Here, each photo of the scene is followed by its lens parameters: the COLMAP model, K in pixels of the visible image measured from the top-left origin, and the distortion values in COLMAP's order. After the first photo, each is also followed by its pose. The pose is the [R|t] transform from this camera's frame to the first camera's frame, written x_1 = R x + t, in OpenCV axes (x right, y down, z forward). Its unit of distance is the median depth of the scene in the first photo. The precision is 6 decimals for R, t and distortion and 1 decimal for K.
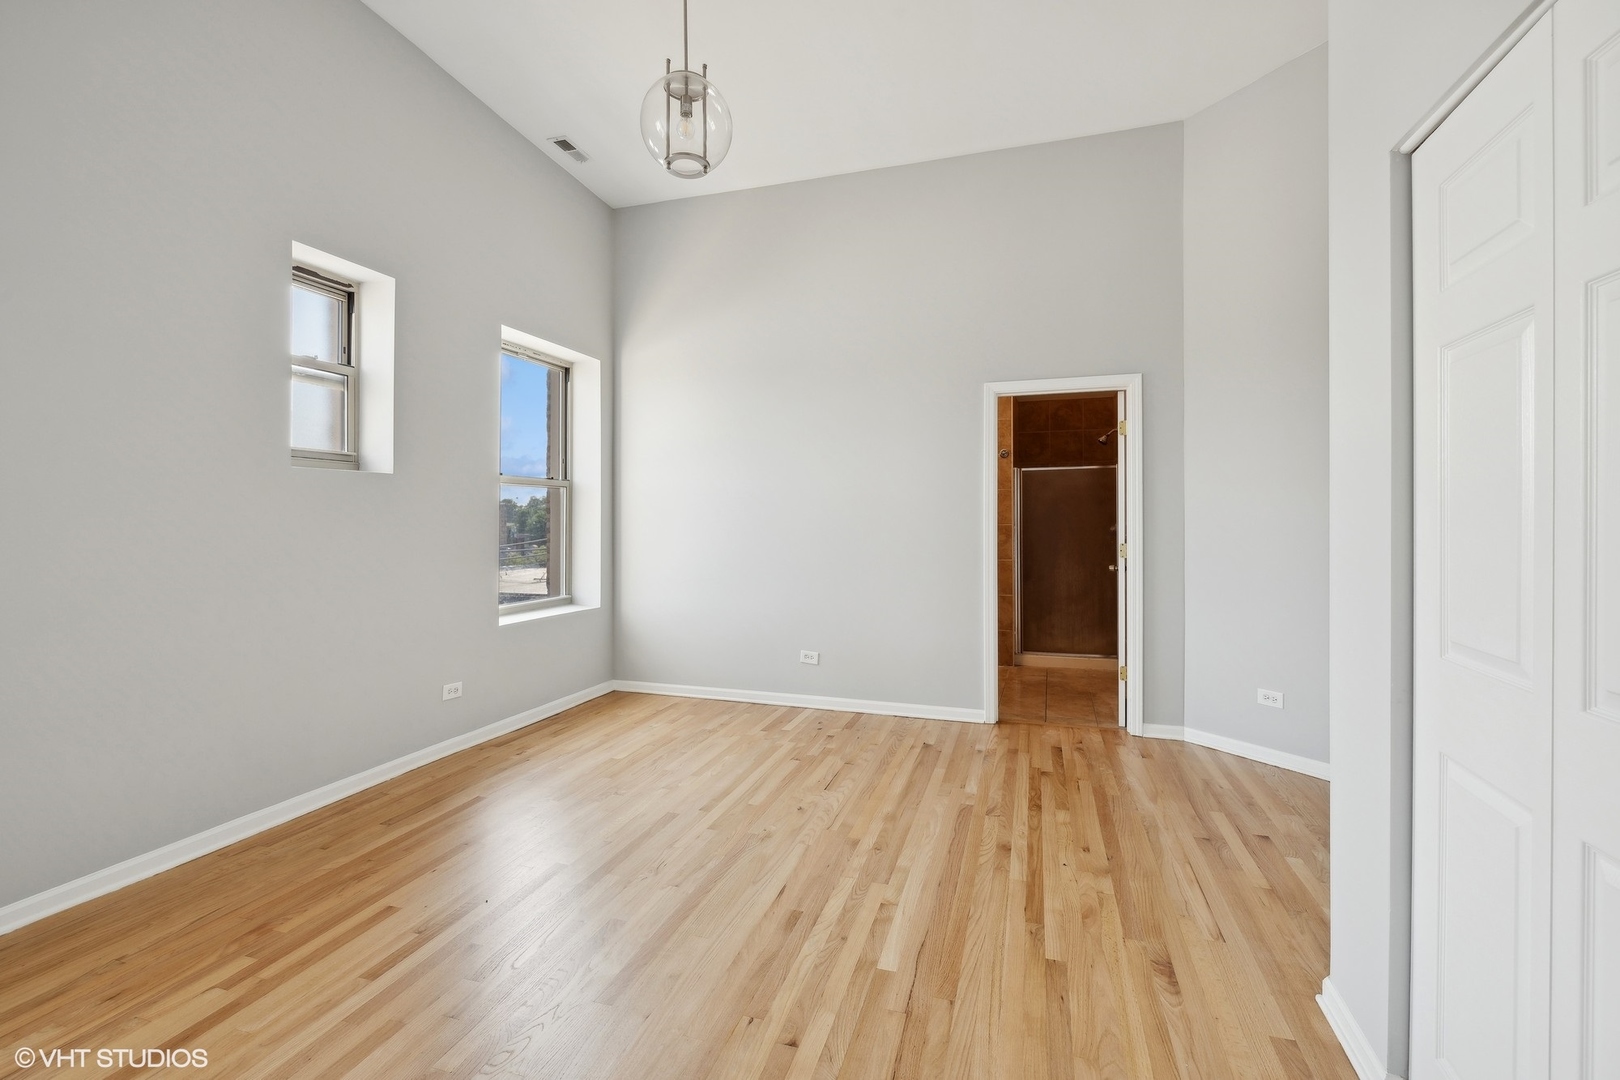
lens RADIAL K [[707.9, 0, 809.9], [0, 707.9, 523.3], [0, 0, 1]] dist [0.000730, 0.000183]
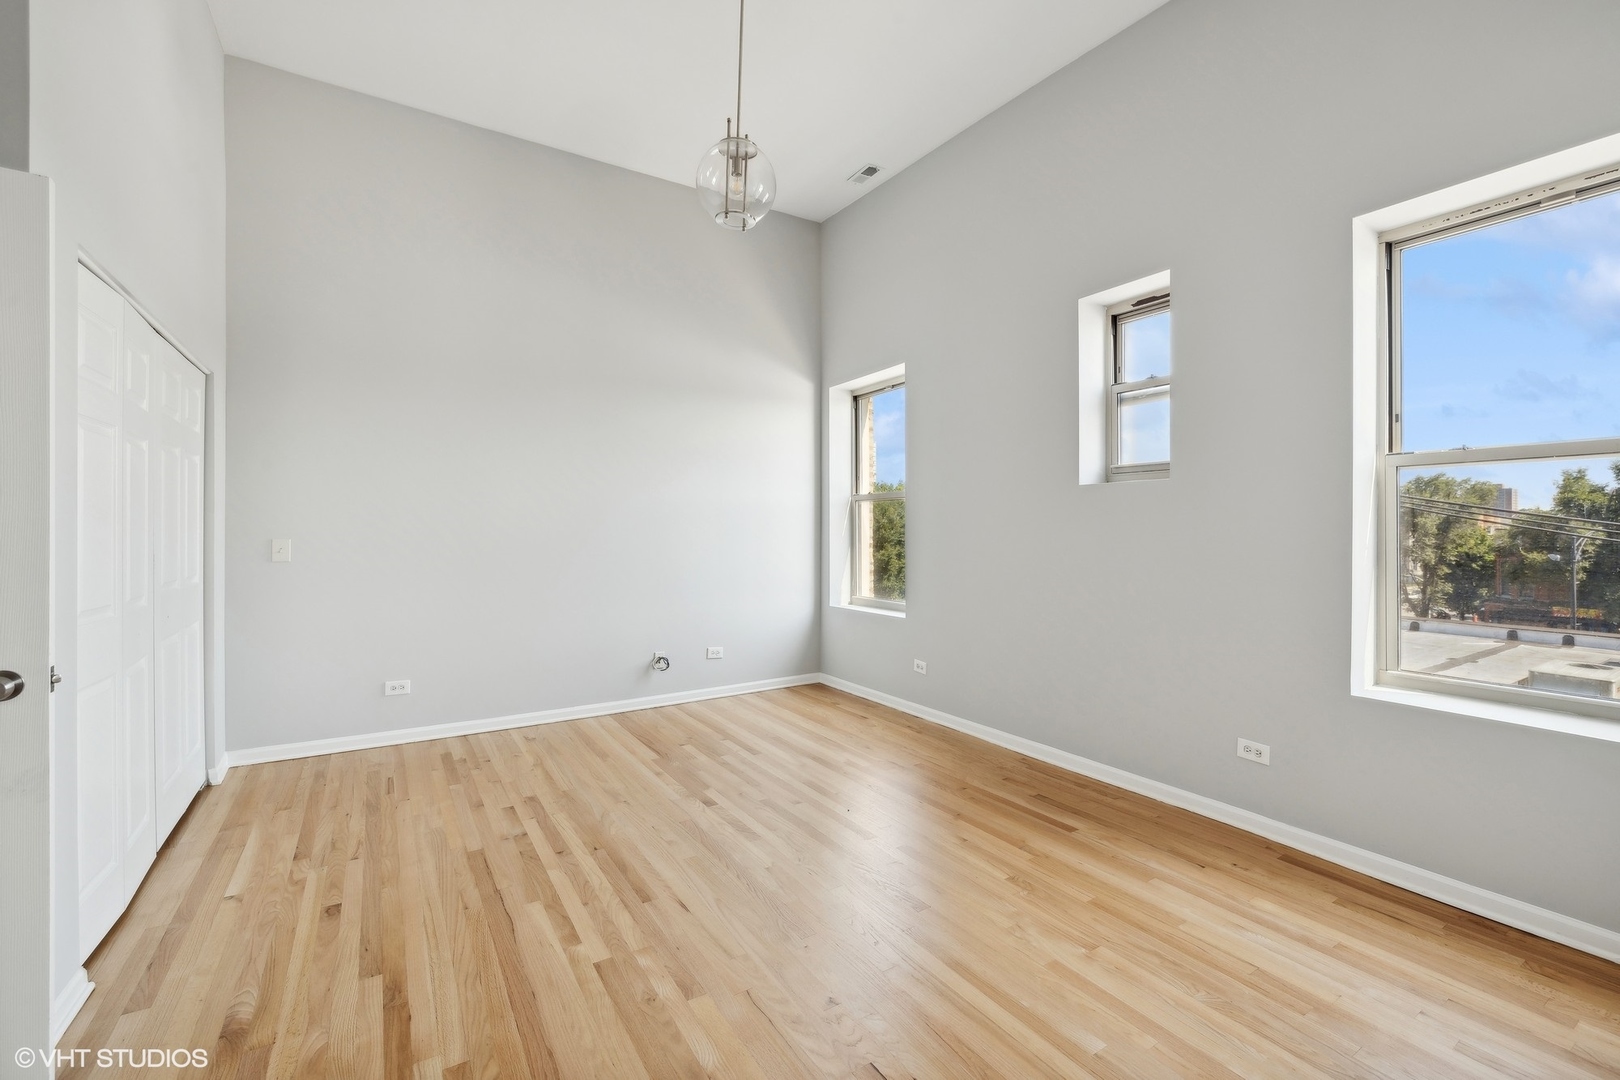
lens RADIAL K [[679.3, 0, 821.3], [0, 679.3, 528.8], [0, 0, 1]] dist [-0.000778, 0.000170]
pose [[-0.632308, 0.002700, -0.774713, 0.433117], [-0.001059, 0.999990, 0.004349, -0.008508], [0.774716, 0.003570, -0.632299, 1.323217]]
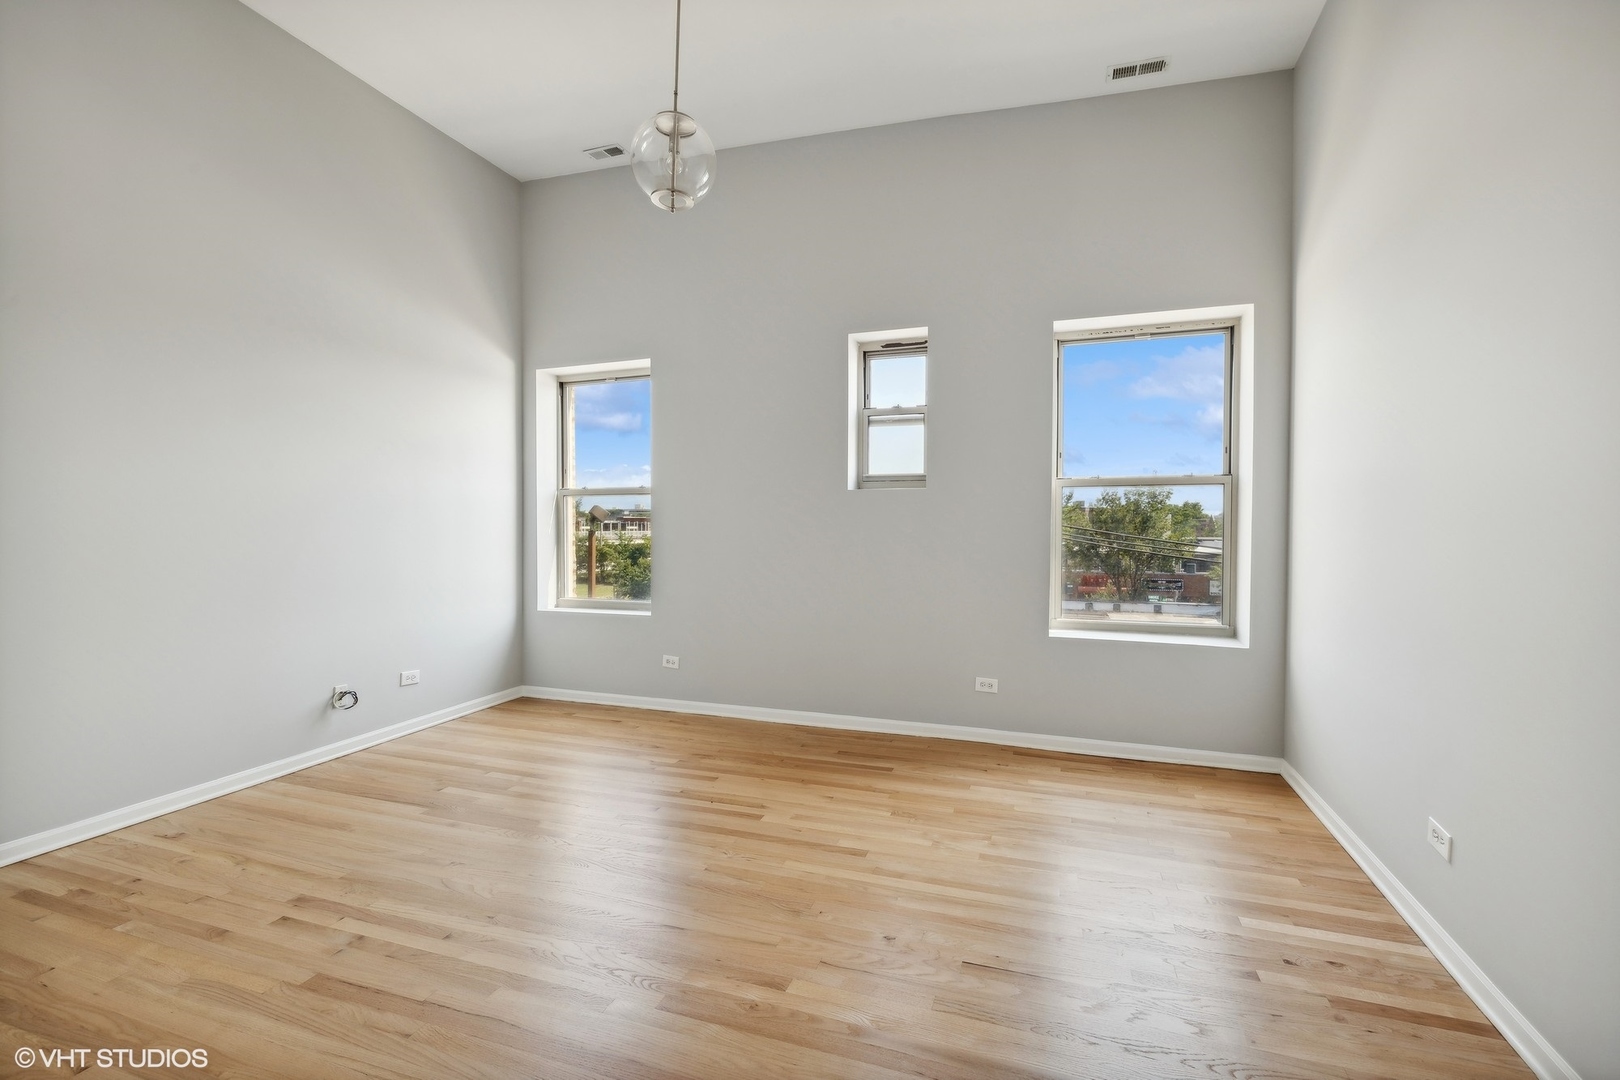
lens RADIAL K [[677.6, 0, 814.1], [0, 677.6, 536.1], [0, 0, 1]] dist [-0.000577, 0.000458]
pose [[-0.022124, 0.018865, -0.999577, 0.635130], [-0.005616, 0.999804, 0.018994, -0.010031], [0.999739, 0.006034, -0.022014, 0.910957]]
